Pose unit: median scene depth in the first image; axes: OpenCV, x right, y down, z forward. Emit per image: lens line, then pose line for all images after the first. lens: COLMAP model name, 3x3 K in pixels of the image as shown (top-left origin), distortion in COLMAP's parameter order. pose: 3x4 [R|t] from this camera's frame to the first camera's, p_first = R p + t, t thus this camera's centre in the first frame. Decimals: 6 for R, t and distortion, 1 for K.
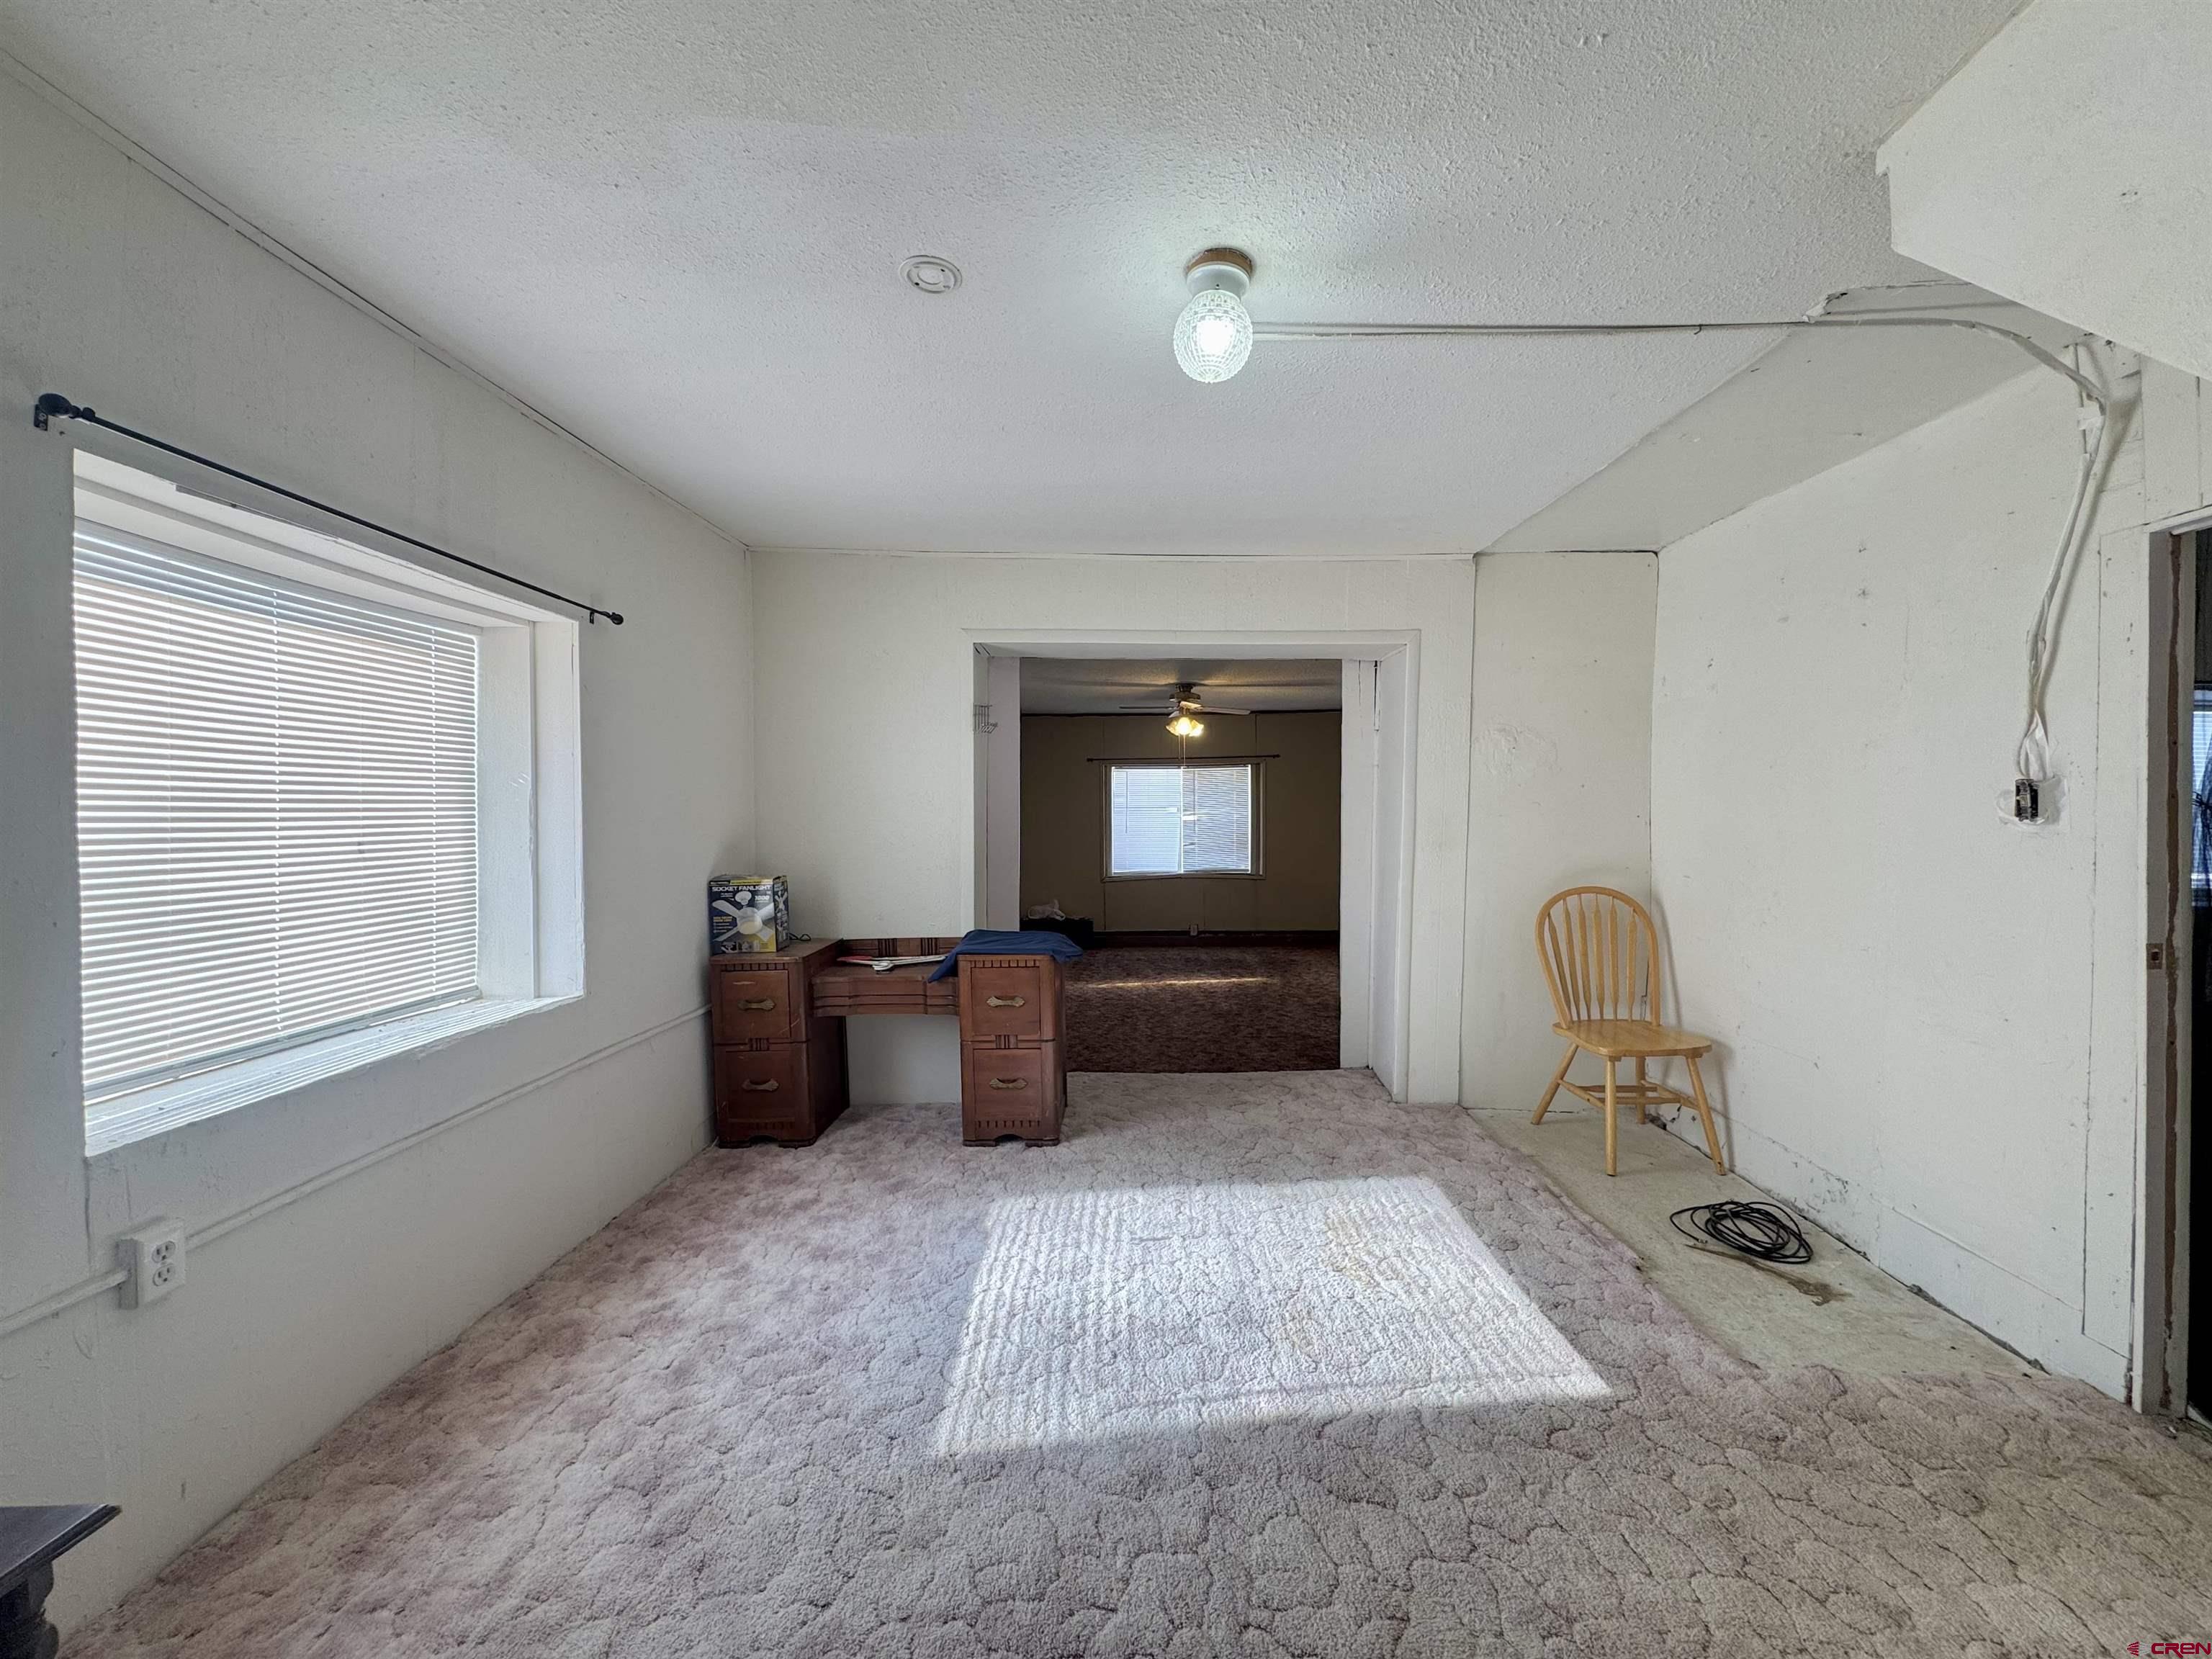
lens RADIAL K [[905.8, 0, 1106.0], [0, 905.8, 829.5], [0, 0, 1]] dist [0.000615, 0.000042]
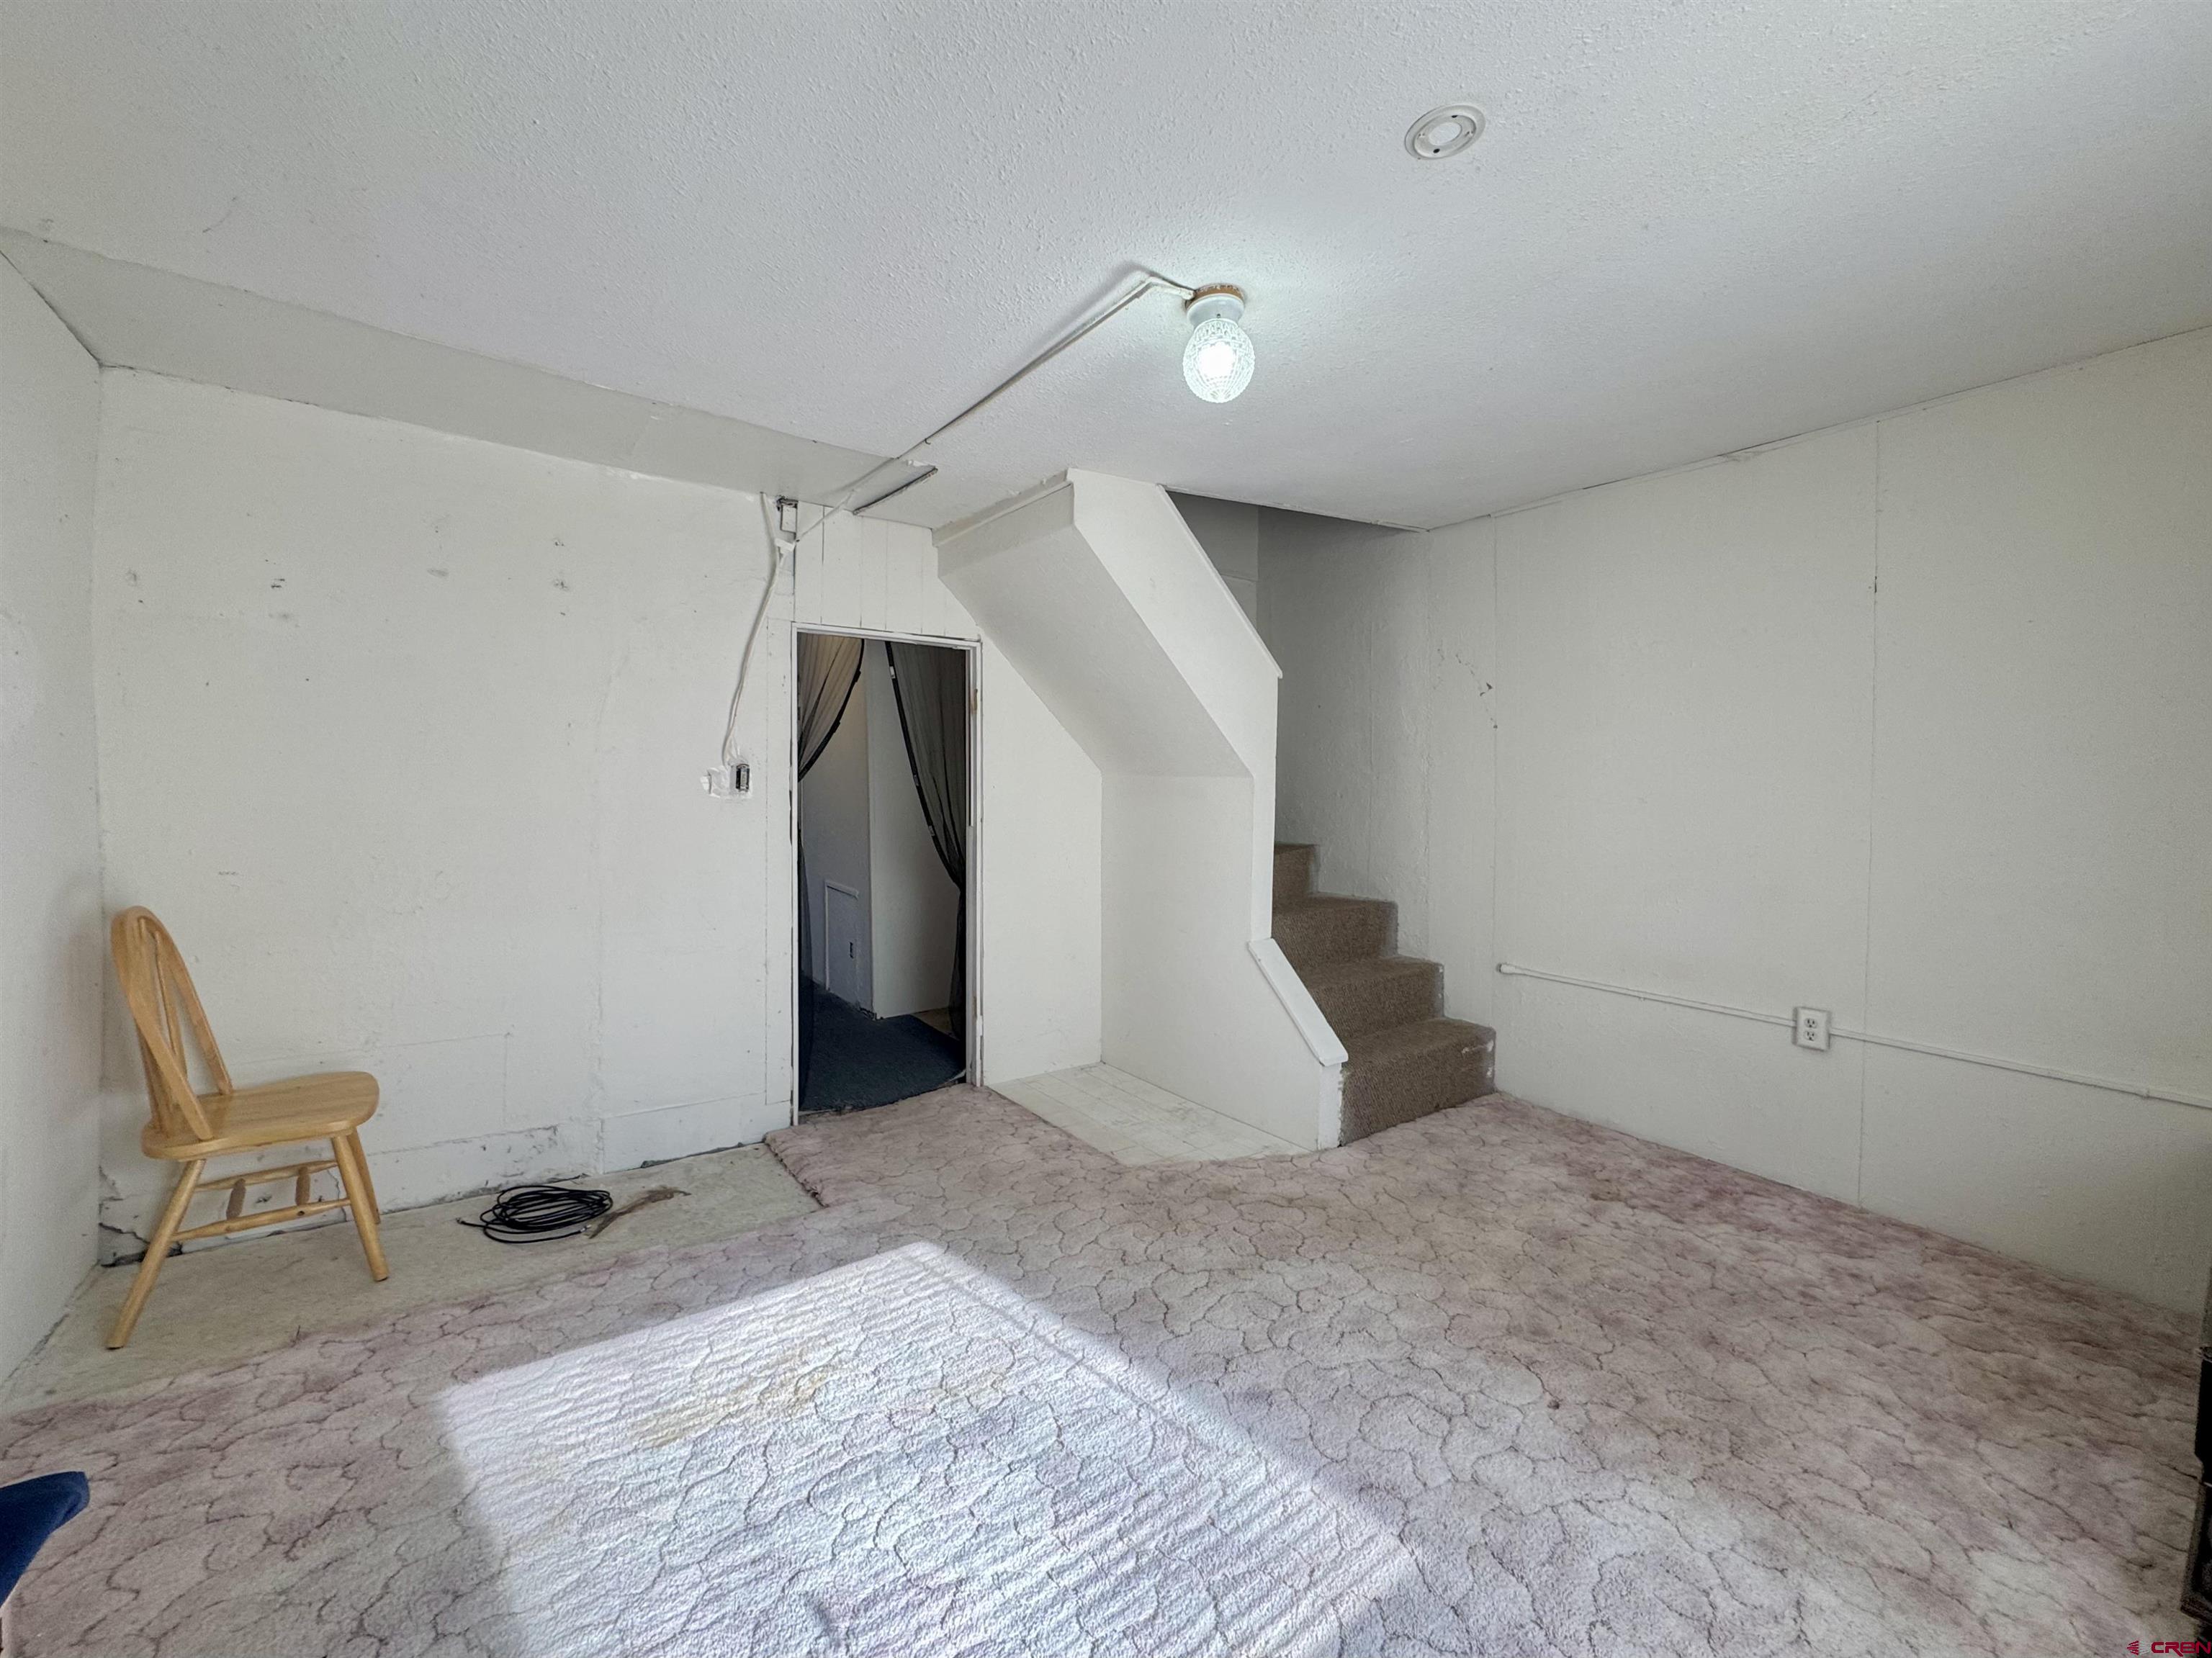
lens RADIAL K [[905.8, 0, 1106.0], [0, 905.8, 829.0], [0, 0, 1]] dist [0.000615, 0.000042]
pose [[-0.630718, -0.040642, 0.774947, -0.517884], [0.002586, 0.998512, 0.054472, -0.028132], [-0.776007, 0.036361, -0.629675, 1.417711]]
